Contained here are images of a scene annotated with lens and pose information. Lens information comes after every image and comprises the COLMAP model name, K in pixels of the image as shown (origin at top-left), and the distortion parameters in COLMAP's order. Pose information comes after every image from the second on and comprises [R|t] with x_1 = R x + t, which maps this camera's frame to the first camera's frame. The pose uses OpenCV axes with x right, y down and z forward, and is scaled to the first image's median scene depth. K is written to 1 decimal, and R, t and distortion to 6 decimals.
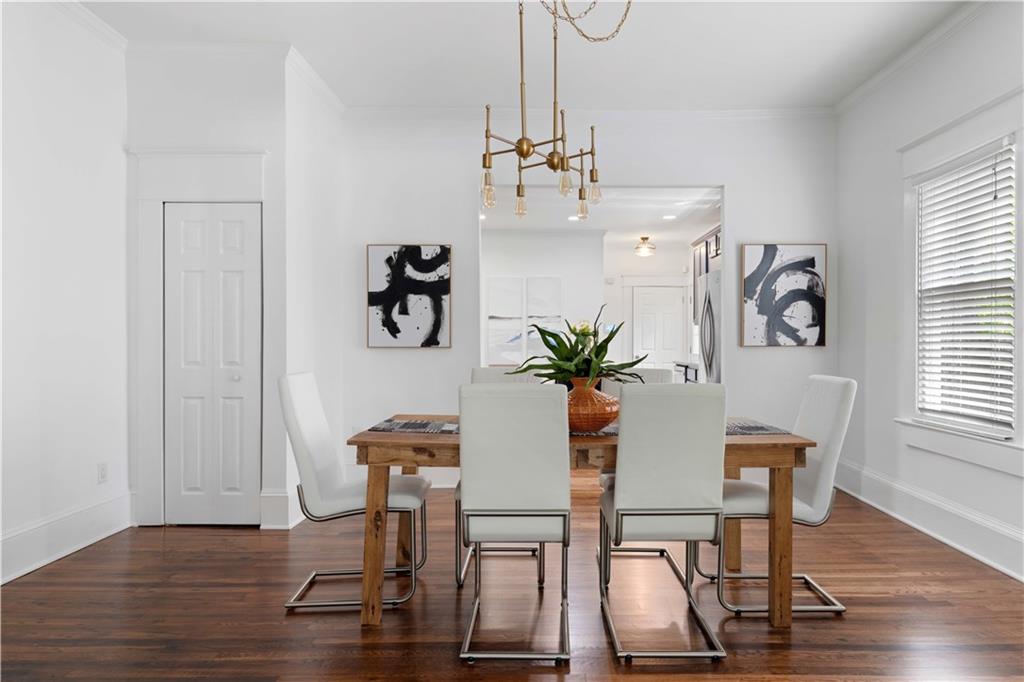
lens RADIAL K [[642.6, 0, 541.0], [0, 642.6, 340.7], [0, 0, 1]] dist [-0.002315, 0.002244]
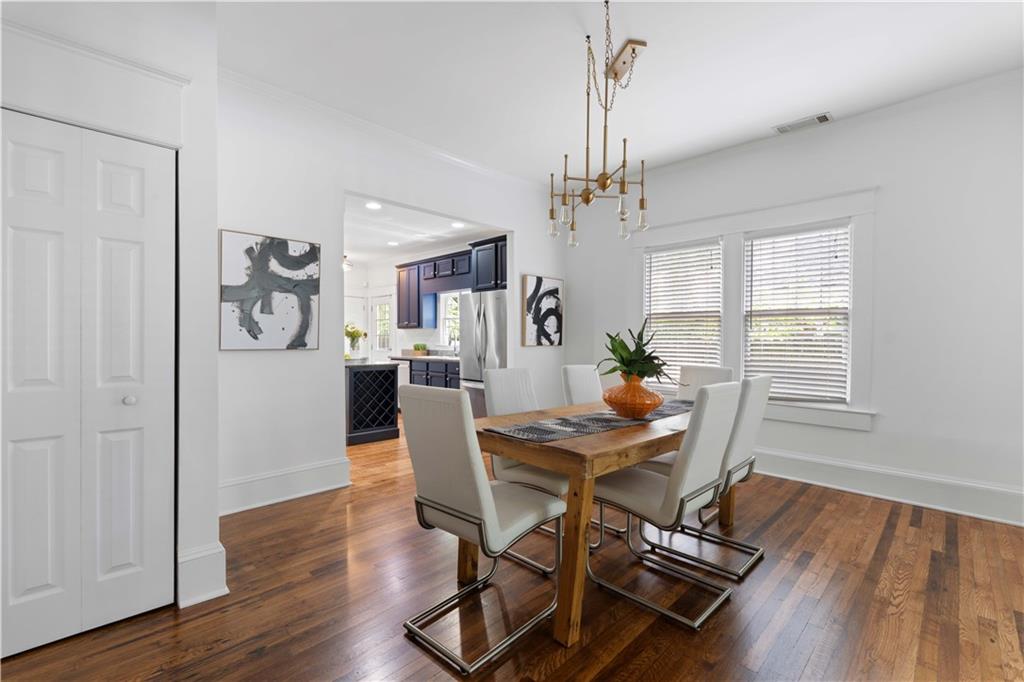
lens RADIAL K [[457.4, 0, 514.0], [0, 457.4, 340.7], [0, 0, 1]] dist [-0.000668, 0.000474]
pose [[0.705166, 0.000700, 0.709041, -0.424824], [-0.005097, 0.999979, 0.004081, -0.006830], [-0.709023, -0.006492, 0.705155, 0.301272]]
